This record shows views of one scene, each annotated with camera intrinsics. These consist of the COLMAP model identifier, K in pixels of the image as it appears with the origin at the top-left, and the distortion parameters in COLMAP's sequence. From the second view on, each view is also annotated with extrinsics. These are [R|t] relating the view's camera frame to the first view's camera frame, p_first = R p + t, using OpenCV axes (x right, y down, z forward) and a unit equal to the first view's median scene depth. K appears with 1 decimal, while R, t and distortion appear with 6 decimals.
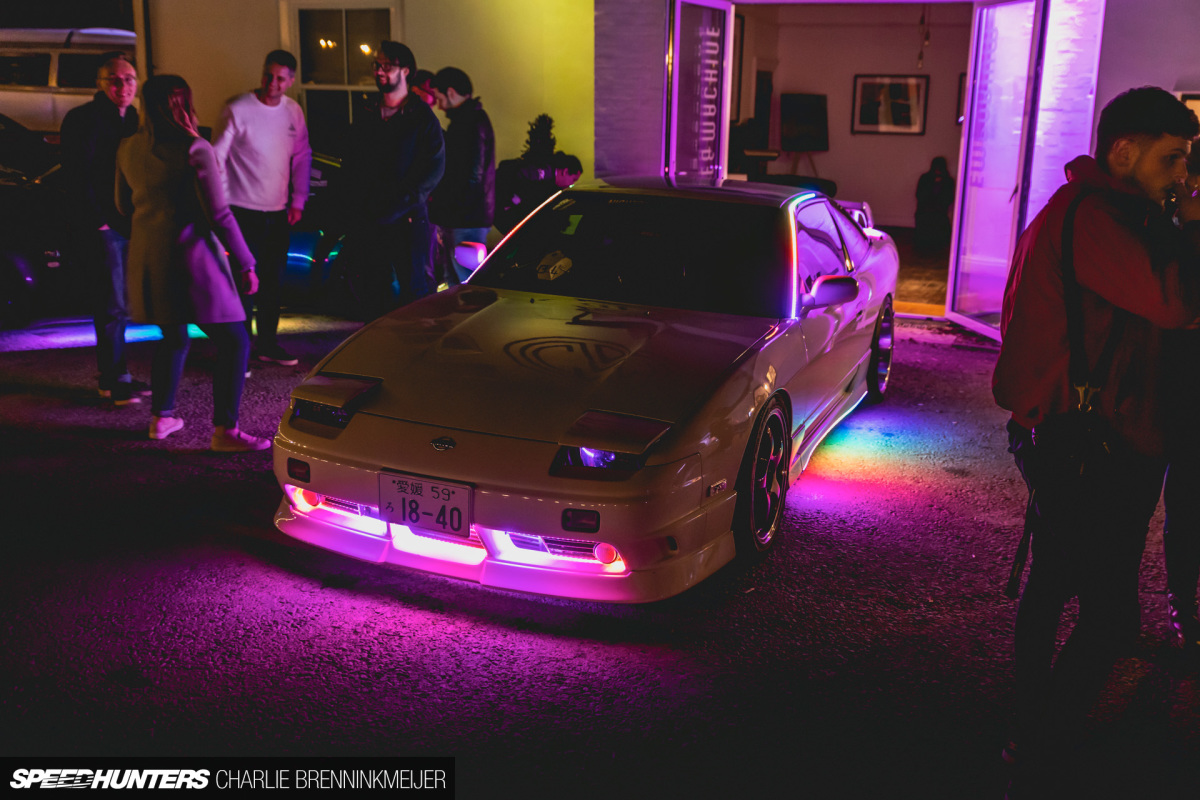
lens RADIAL K [[1171.7, 0, 598.9], [0, 1171.7, 397.0], [0, 0, 1]] dist [-0.003279, 0.000000]
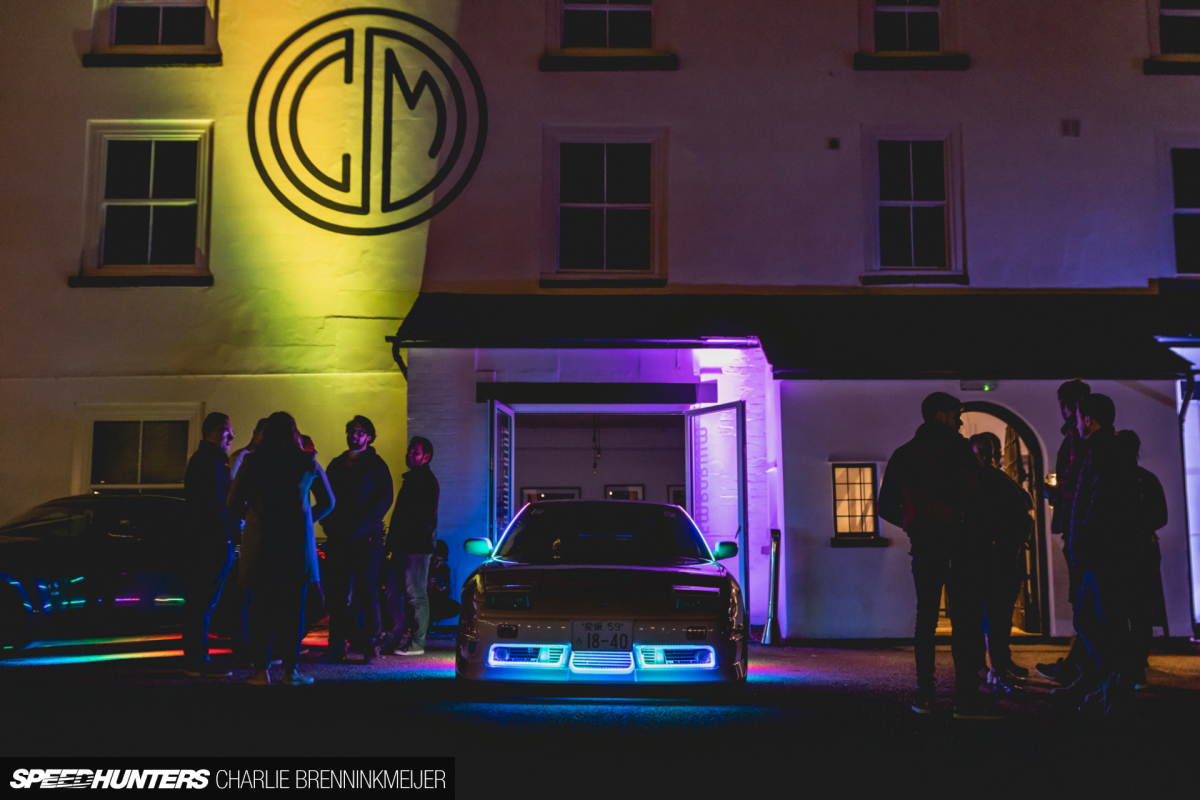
lens RADIAL K [[1171.7, 0, 600.7], [0, 1171.7, 398.7], [0, 0, 1]] dist [-0.003279, 0.000000]
pose [[0.930186, 0.024479, 0.366272, -0.323388], [0.111656, 0.931633, -0.345824, 0.148215], [-0.349697, 0.362576, 0.863858, -0.249778]]
